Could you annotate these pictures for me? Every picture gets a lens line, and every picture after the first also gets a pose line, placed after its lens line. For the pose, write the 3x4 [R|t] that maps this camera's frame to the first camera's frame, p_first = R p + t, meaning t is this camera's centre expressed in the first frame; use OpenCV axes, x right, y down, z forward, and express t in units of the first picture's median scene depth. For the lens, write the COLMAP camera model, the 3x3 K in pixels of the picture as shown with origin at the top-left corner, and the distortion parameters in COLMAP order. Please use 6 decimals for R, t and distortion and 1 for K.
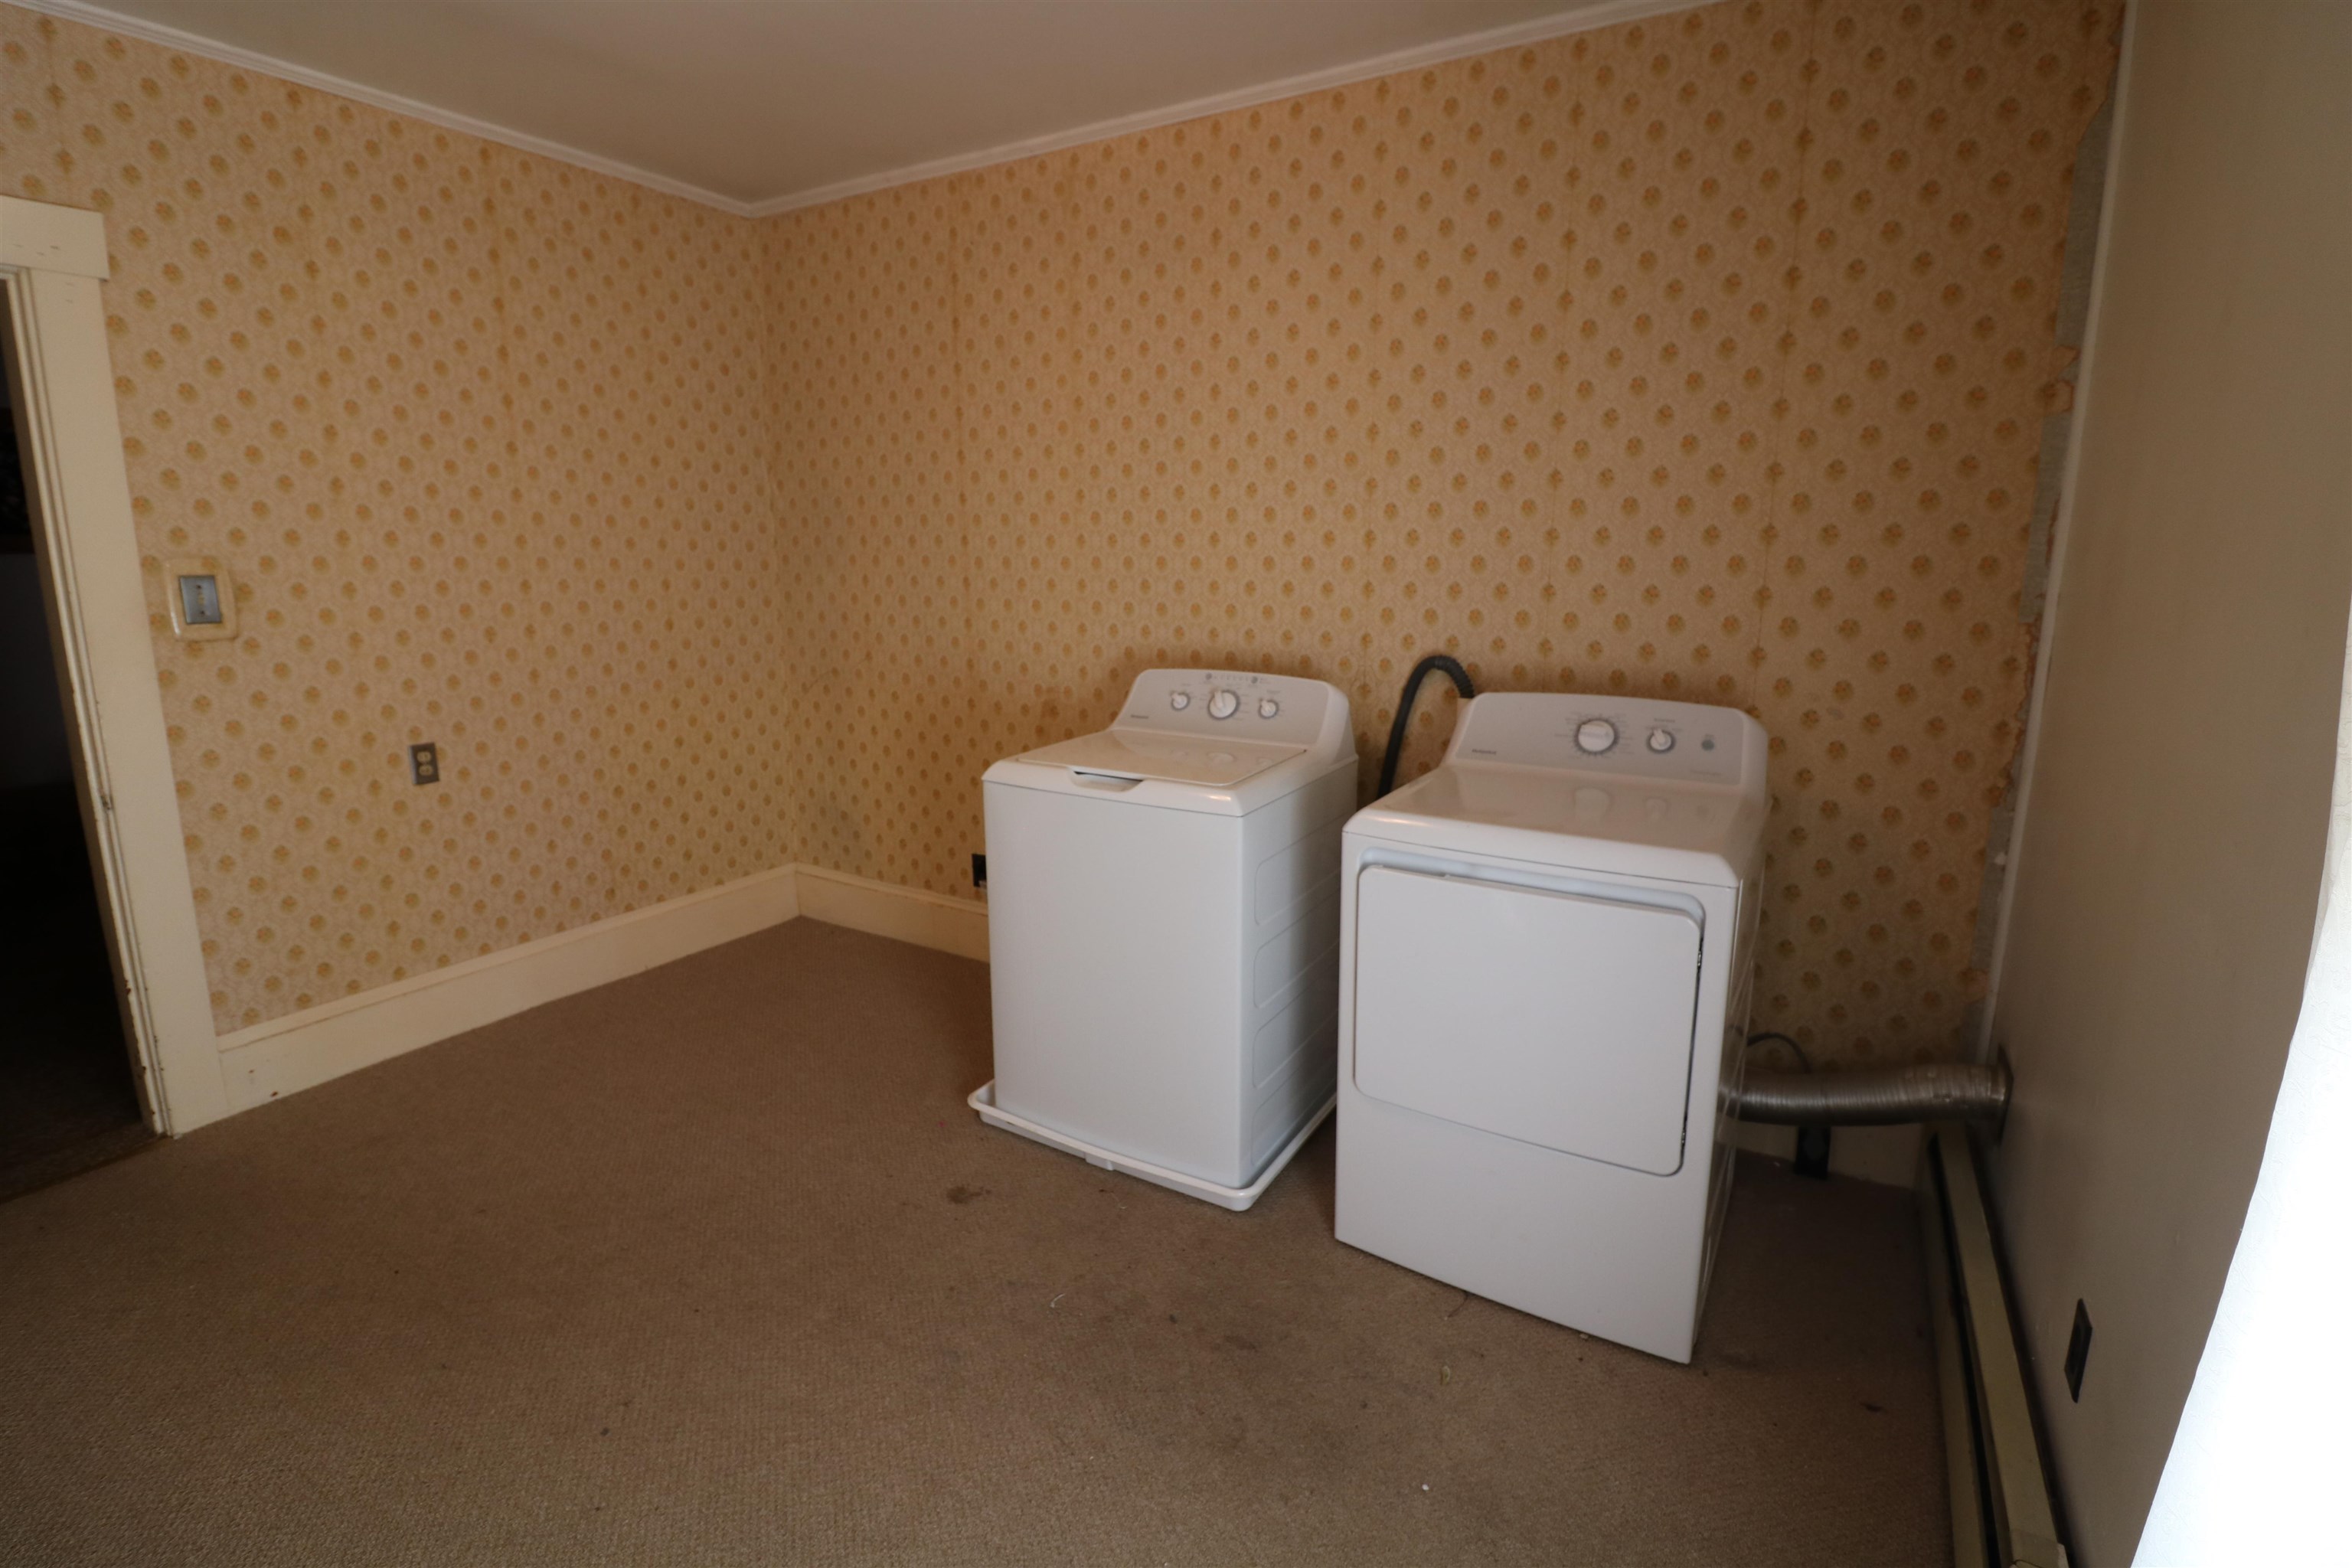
lens RADIAL K [[1092.0, 0, 1176.0], [0, 1092.0, 761.6], [0, 0, 1]] dist [-0.000078, -0.012182]
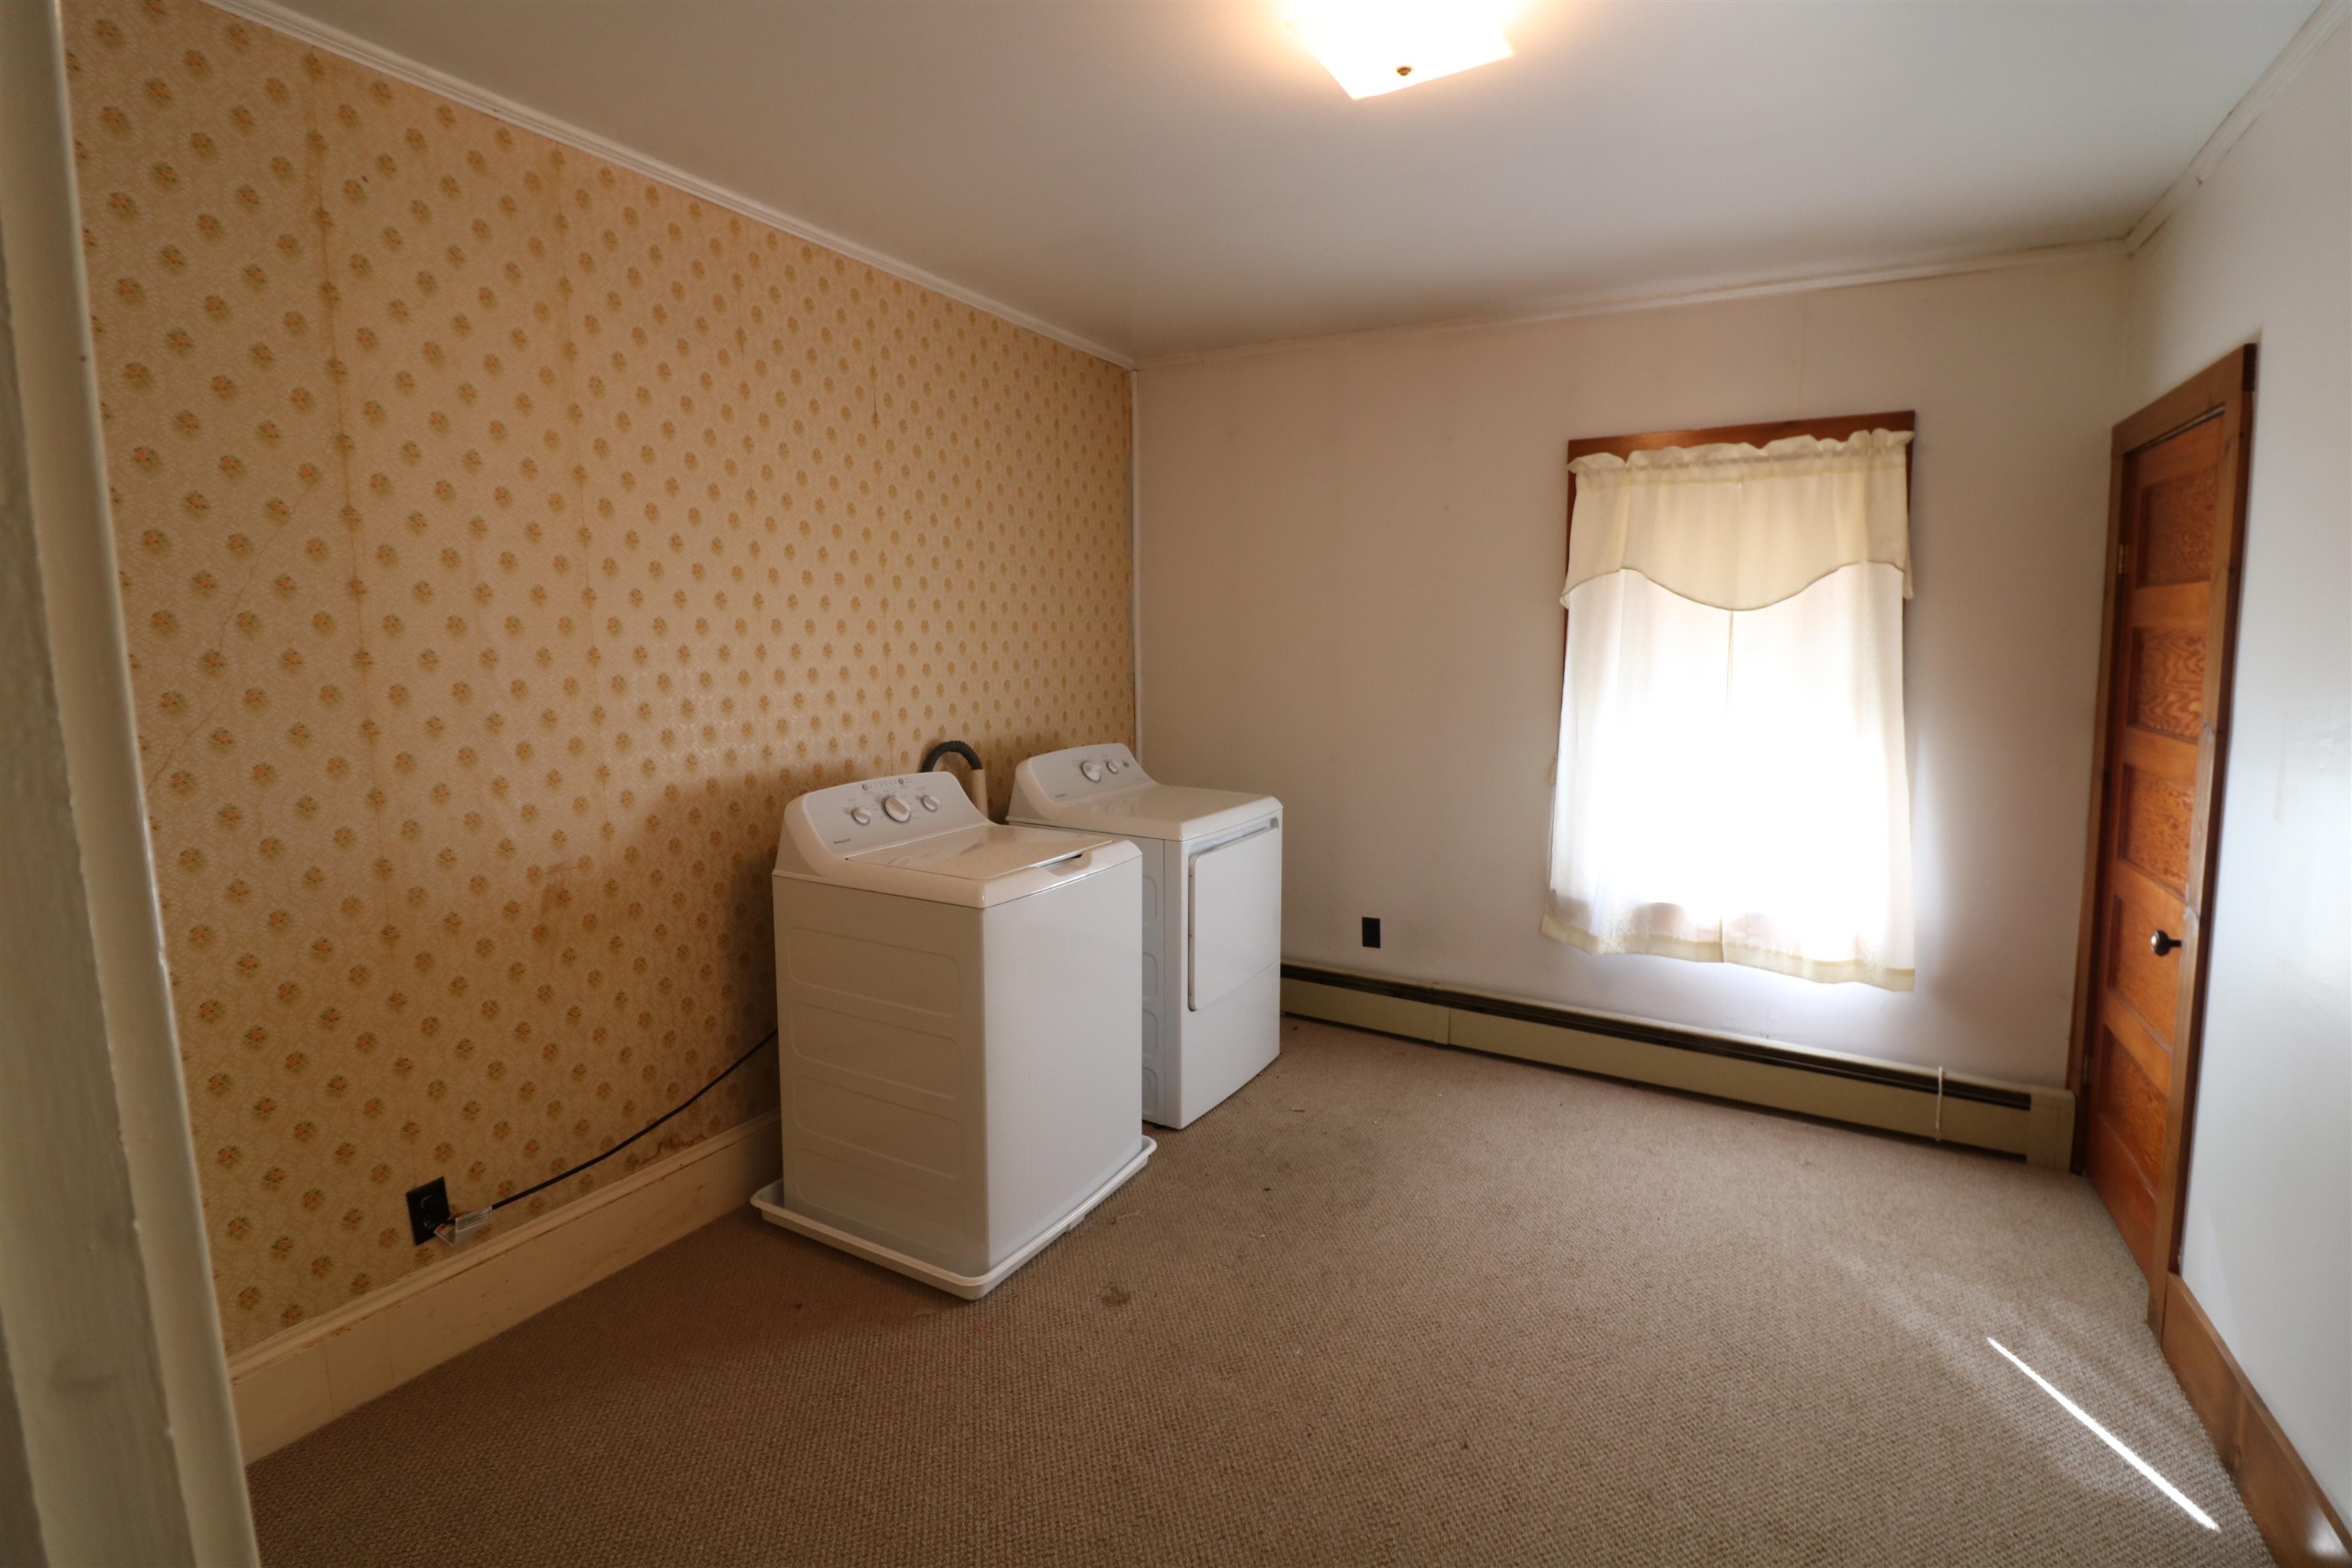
lens RADIAL K [[1092.0, 0, 1176.0], [0, 1092.0, 761.6], [0, 0, 1]] dist [-0.000078, -0.012182]
pose [[-0.032336, -0.110323, 0.993370, -1.000462], [0.201462, 0.972770, 0.114593, -0.162982], [-0.978962, 0.203832, -0.009229, 0.749854]]
